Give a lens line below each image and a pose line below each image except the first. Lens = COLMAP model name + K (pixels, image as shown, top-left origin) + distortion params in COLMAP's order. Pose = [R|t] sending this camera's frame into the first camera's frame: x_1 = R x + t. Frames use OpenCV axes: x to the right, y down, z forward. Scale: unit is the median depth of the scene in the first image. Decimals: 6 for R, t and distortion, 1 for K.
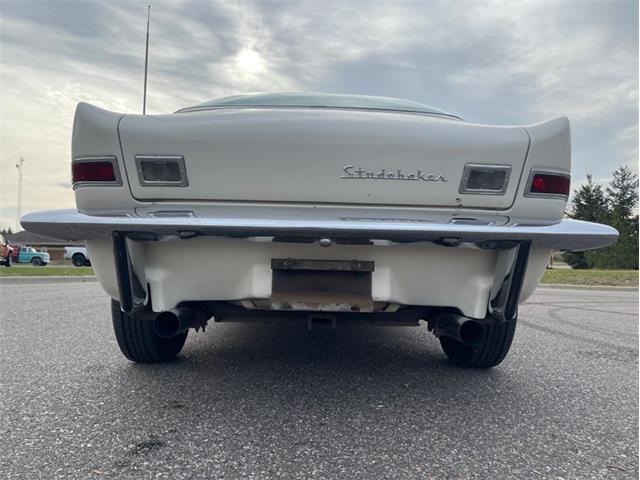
lens RADIAL K [[486.5, 0, 321.7], [0, 486.5, 234.0], [0, 0, 1]] dist [0.089196, -0.128541]
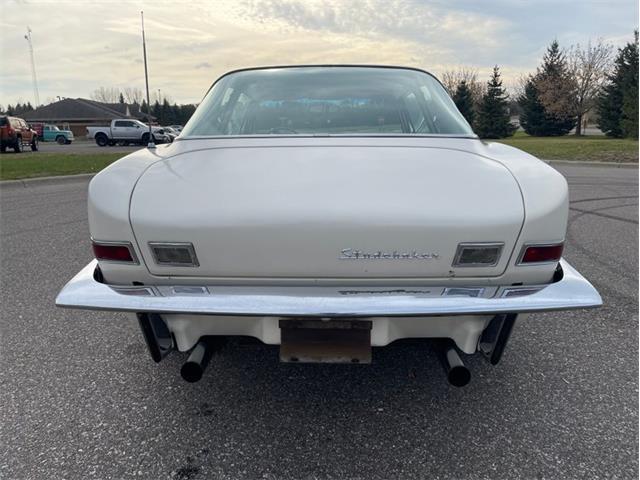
lens RADIAL K [[485.8, 0, 320.0], [0, 485.8, 240.0], [0, 0, 1]] dist [0.089813, -0.130093]
pose [[0.998567, -0.012317, -0.052073, 0.048187], [0.026126, 0.961498, 0.273567, -0.410131], [0.046698, -0.274536, 0.960442, -0.009946]]
